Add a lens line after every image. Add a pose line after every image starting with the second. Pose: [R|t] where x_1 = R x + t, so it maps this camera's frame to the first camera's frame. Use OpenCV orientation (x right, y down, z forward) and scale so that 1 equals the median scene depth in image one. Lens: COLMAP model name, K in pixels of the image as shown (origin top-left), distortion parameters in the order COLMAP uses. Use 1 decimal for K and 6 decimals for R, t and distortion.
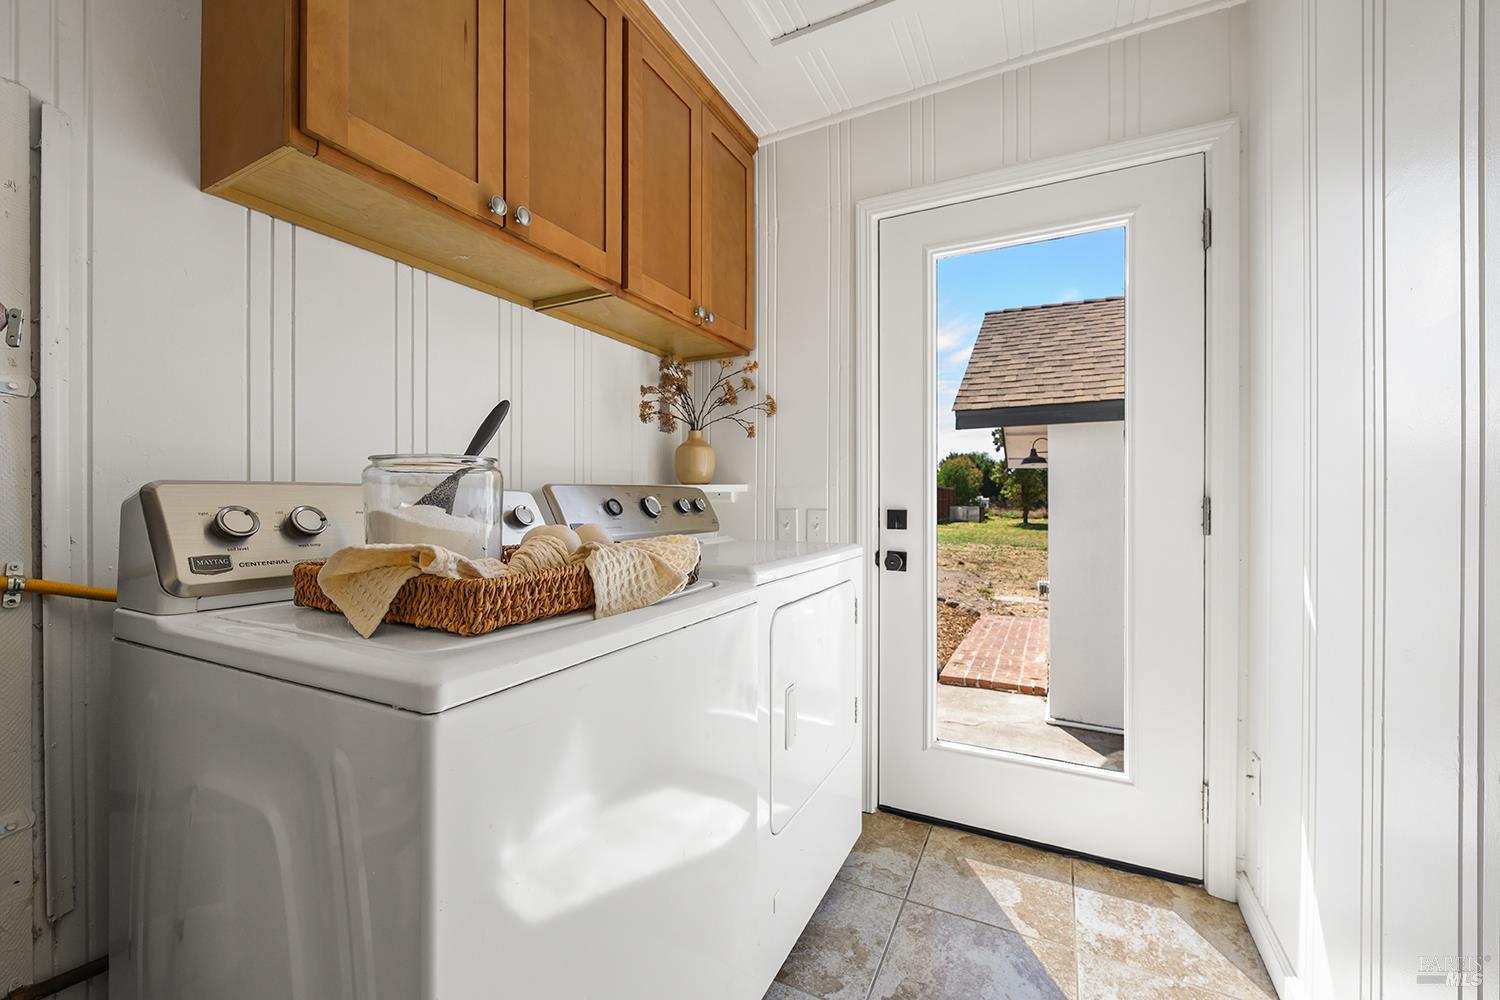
lens RADIAL K [[607.7, 0, 751.1], [0, 607.7, 499.8], [0, 0, 1]] dist [-0.002827, -0.000156]
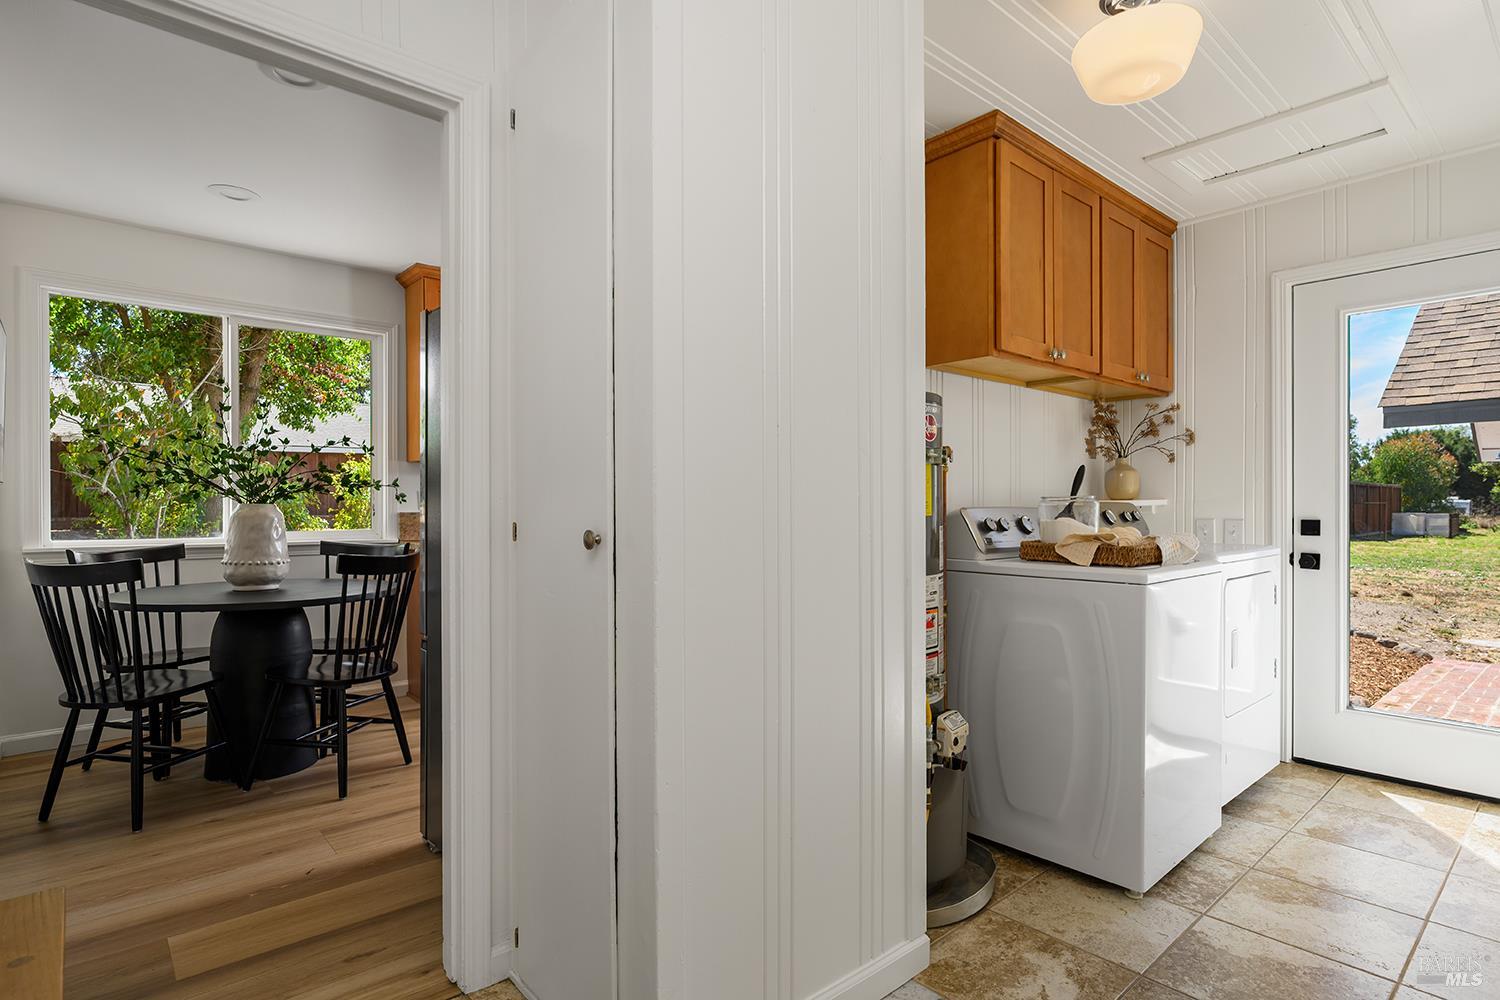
lens RADIAL K [[791.2, 0, 742.8], [0, 791.2, 510.6], [0, 0, 1]] dist [0.002397, 0.000772]
pose [[0.931398, -0.002430, -0.363995, -0.229352], [0.005029, 0.999968, 0.006194, -0.016378], [0.363968, -0.007600, 0.931380, -0.850140]]
